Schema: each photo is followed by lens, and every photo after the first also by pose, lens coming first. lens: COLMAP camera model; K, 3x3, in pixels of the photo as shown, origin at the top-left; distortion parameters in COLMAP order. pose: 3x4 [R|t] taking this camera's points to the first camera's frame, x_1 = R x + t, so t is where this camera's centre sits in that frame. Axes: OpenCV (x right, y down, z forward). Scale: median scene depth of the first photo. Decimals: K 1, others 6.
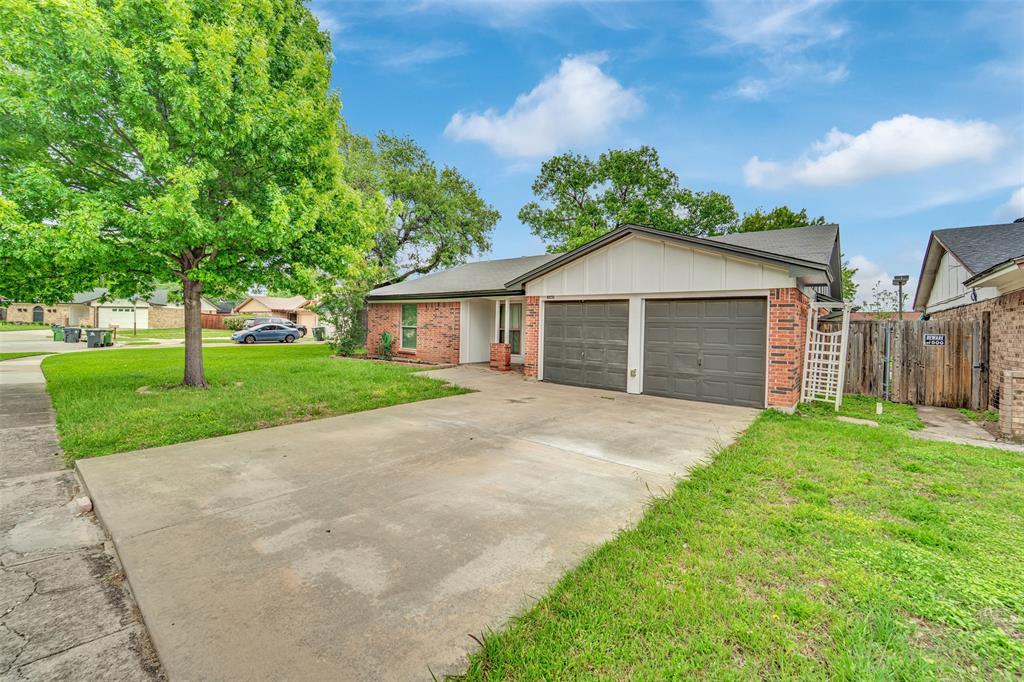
lens RADIAL K [[429.8, 0, 508.2], [0, 429.8, 331.9], [0, 0, 1]] dist [-0.014902, 0.000593]
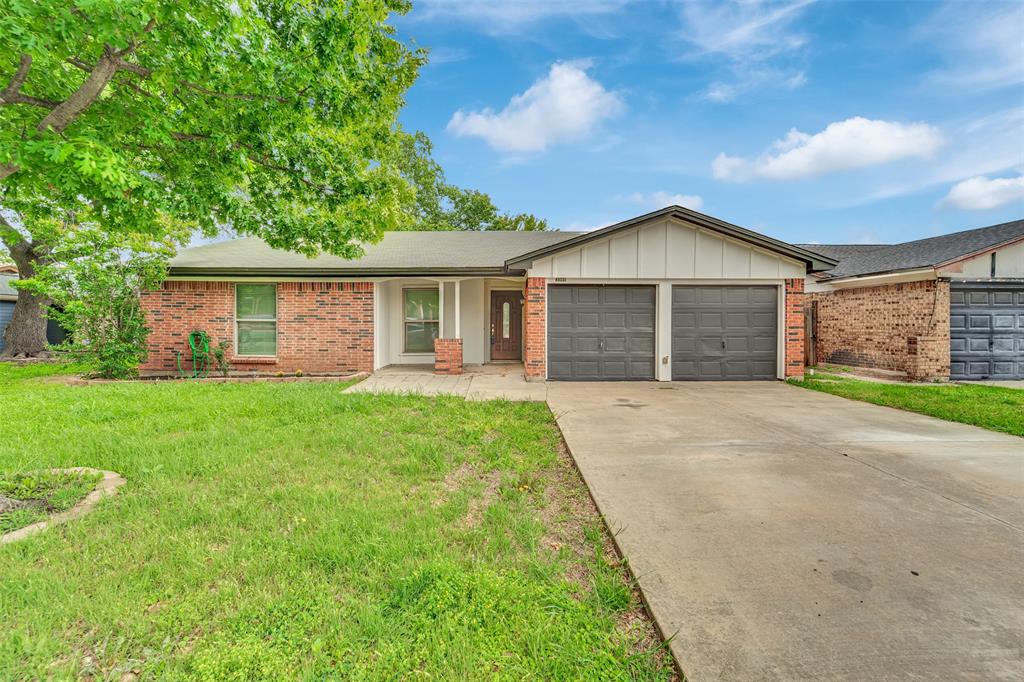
lens RADIAL K [[429.8, 0, 510.5], [0, 429.8, 334.4], [0, 0, 1]] dist [-0.014902, 0.000593]
pose [[0.765497, -0.037779, 0.642329, -0.547030], [0.025322, 0.999270, 0.028595, 0.000078], [-0.642941, -0.005625, 0.765895, 0.437216]]
